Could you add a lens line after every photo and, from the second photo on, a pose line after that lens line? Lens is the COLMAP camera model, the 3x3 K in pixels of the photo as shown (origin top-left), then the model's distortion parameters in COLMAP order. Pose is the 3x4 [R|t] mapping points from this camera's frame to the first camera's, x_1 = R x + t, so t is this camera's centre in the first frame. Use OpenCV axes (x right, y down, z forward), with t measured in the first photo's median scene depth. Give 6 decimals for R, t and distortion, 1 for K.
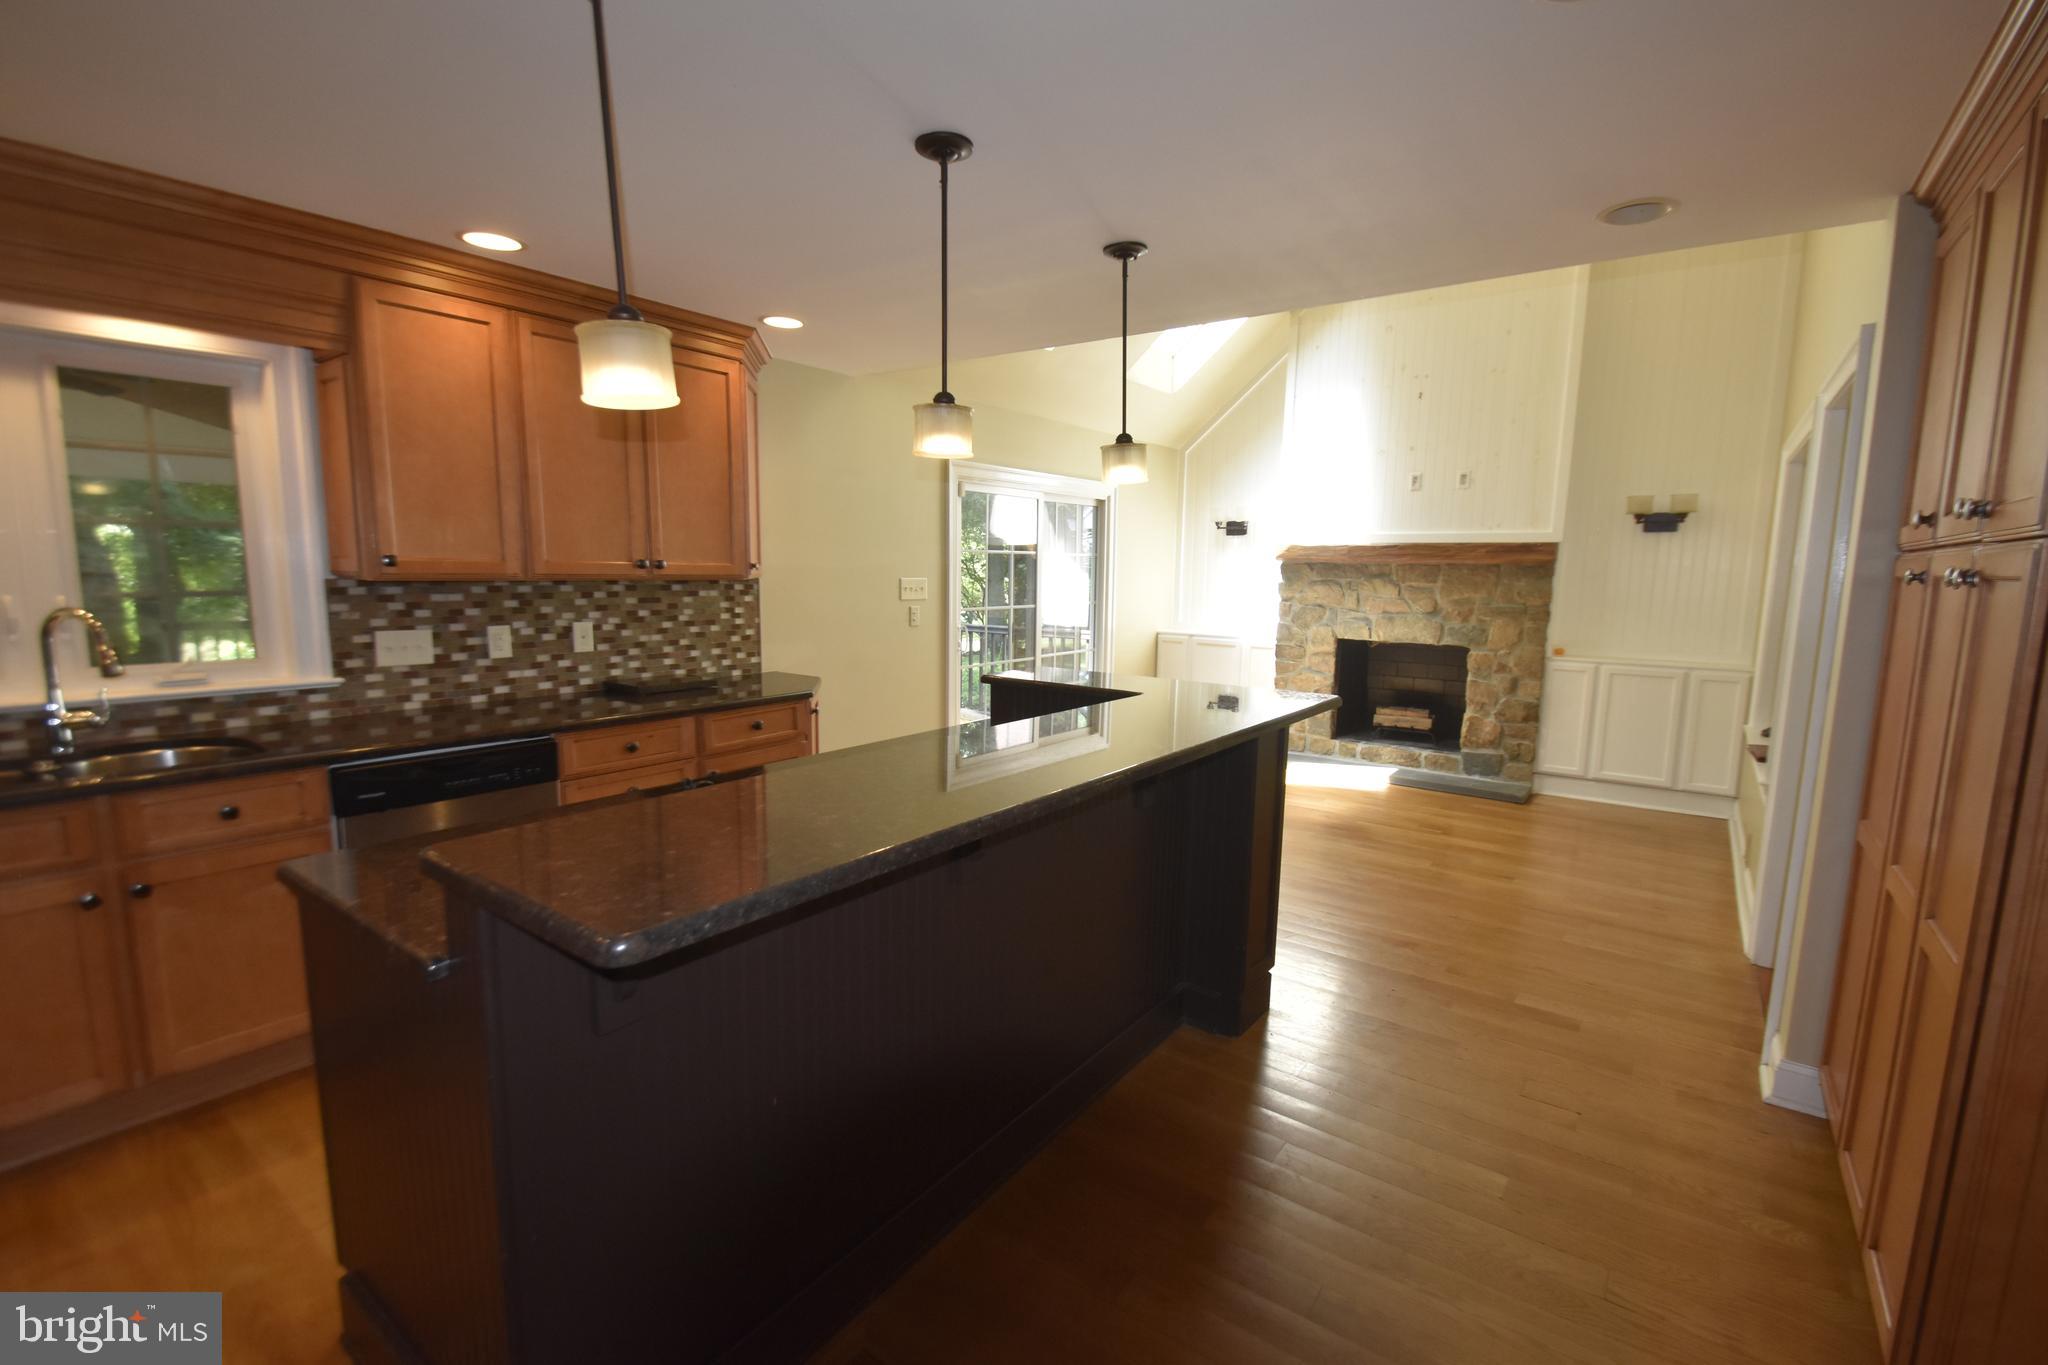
lens RADIAL K [[888.7, 0, 1031.5], [0, 888.7, 691.6], [0, 0, 1]] dist [-0.005338, -0.005832]
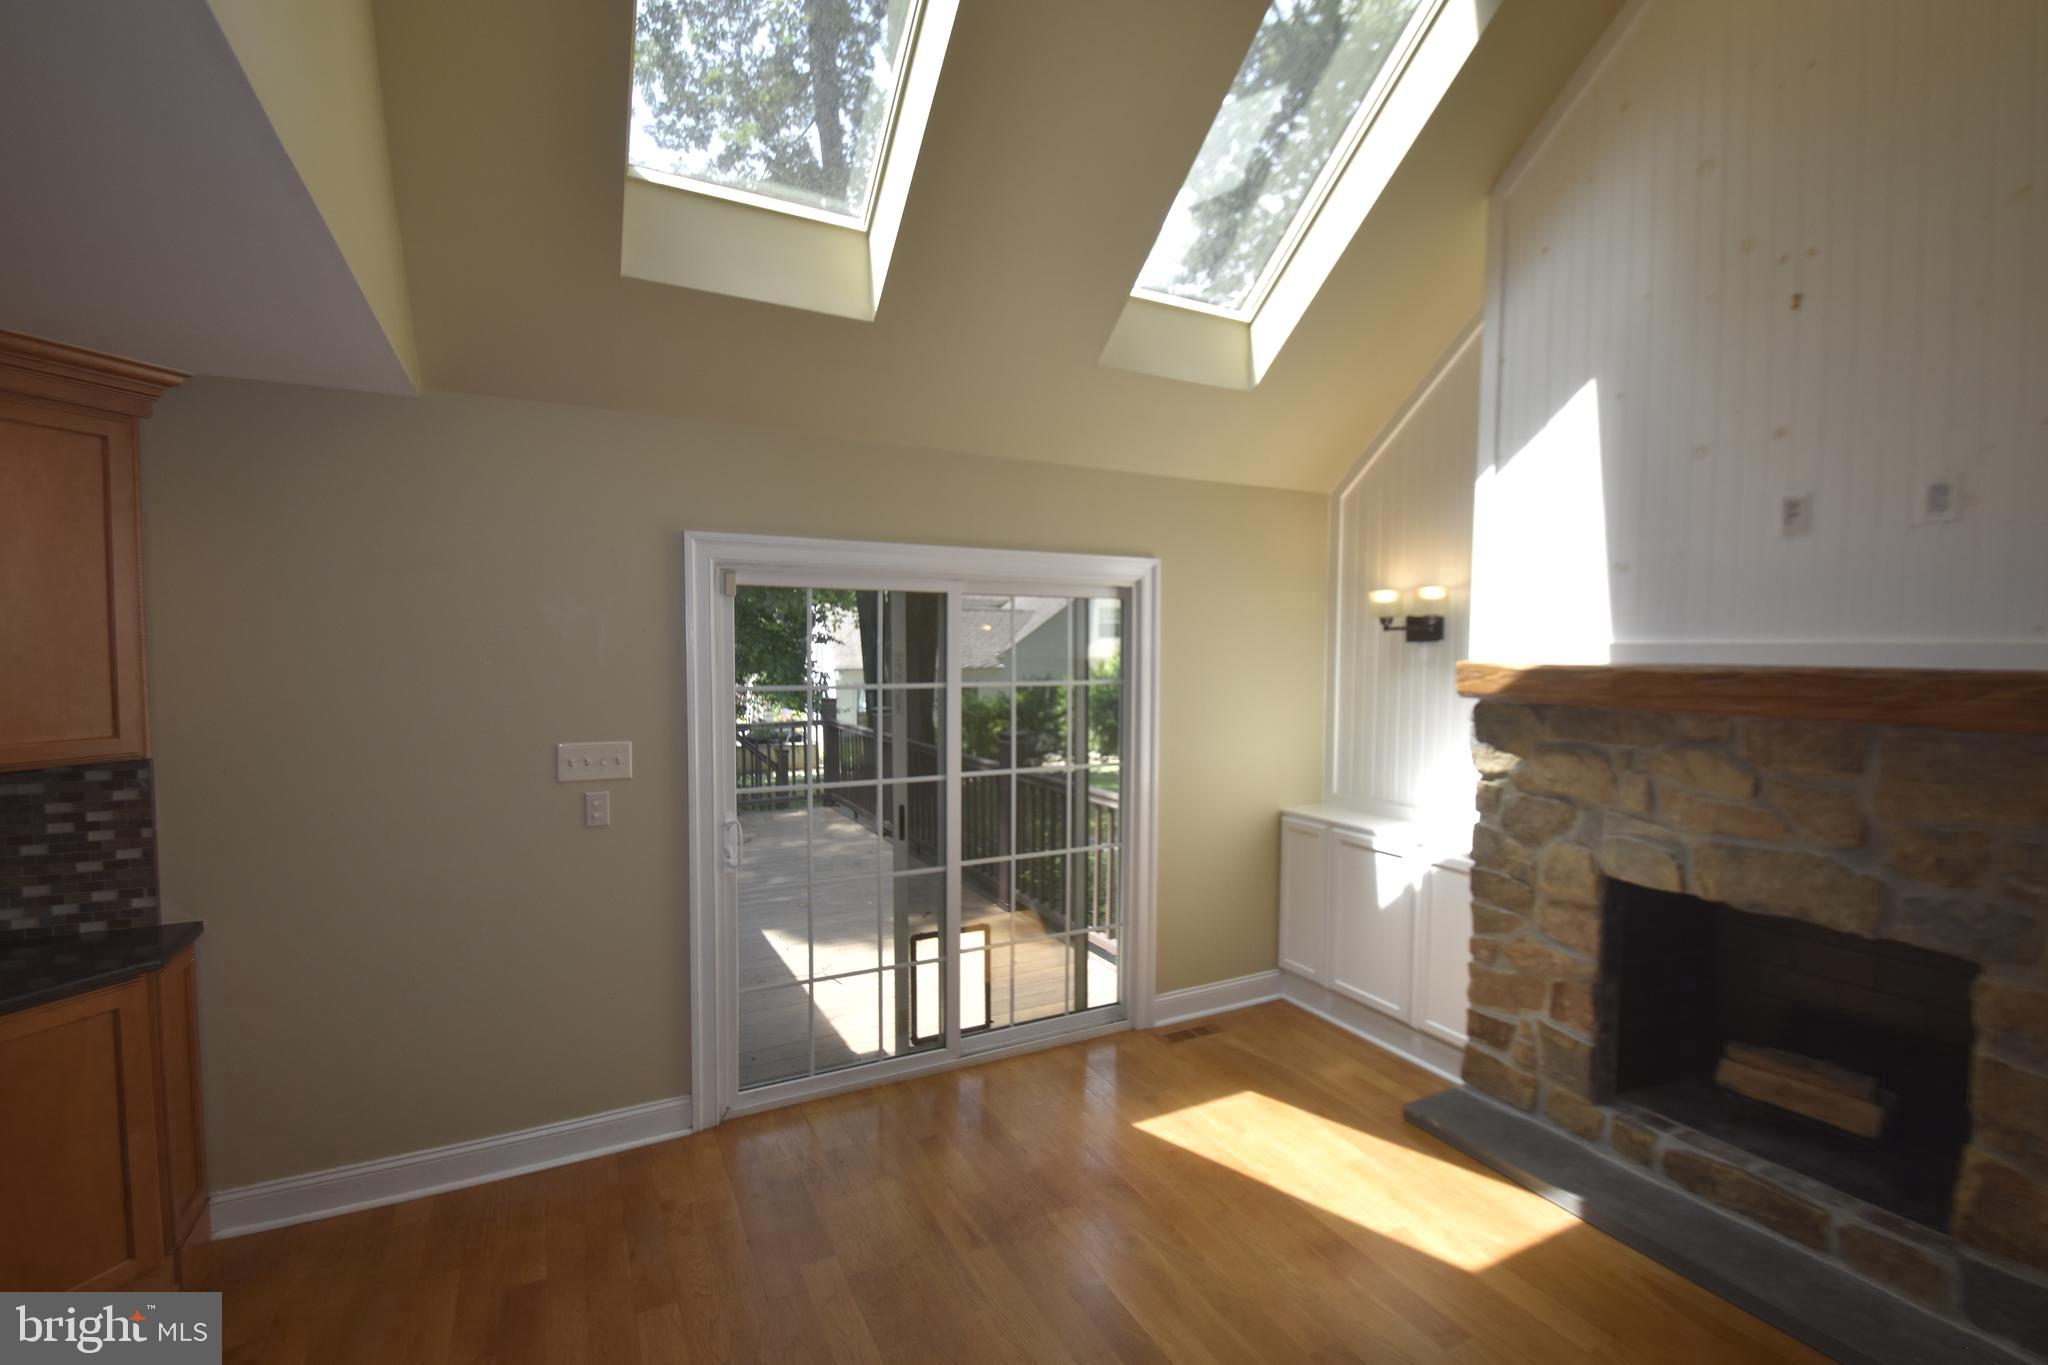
lens RADIAL K [[888.7, 0, 1036.5], [0, 888.7, 693.5], [0, 0, 1]] dist [-0.005338, -0.005832]
pose [[0.898602, 0.014675, -0.438518, 0.470166], [-0.055559, 0.995201, -0.080546, -0.164958], [0.435232, 0.096742, 0.895106, 0.787450]]
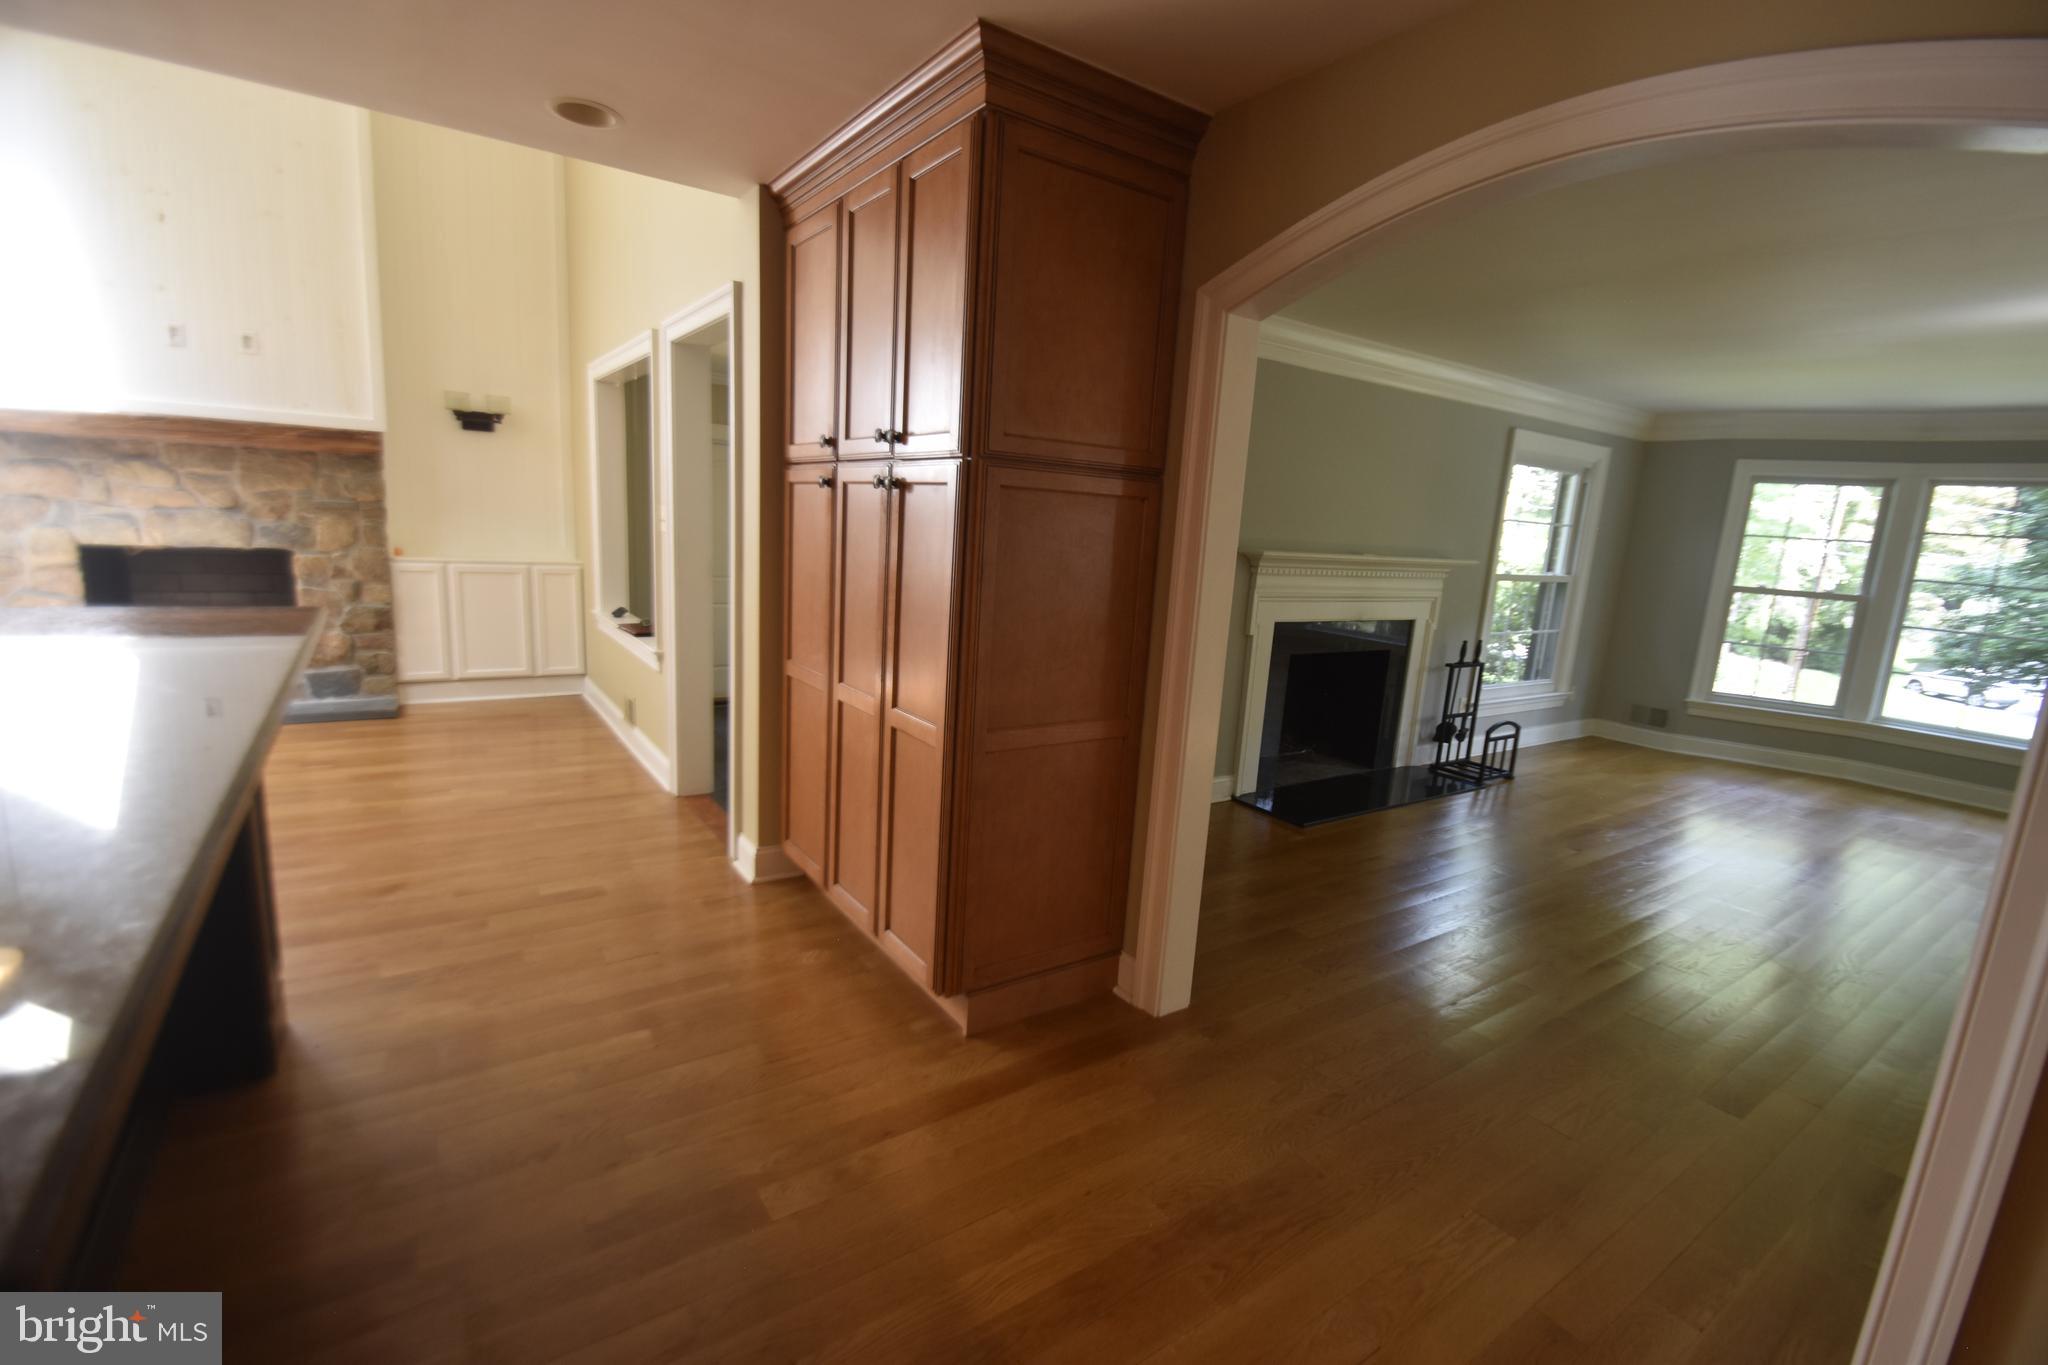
lens RADIAL K [[888.7, 0, 1021.6], [0, 888.7, 691.6], [0, 0, 1]] dist [-0.005338, -0.005832]
pose [[0.330643, -0.174126, 0.927553, -0.125337], [0.072786, 0.984610, 0.158891, -0.000256], [-0.940945, 0.014977, 0.338228, 0.095006]]
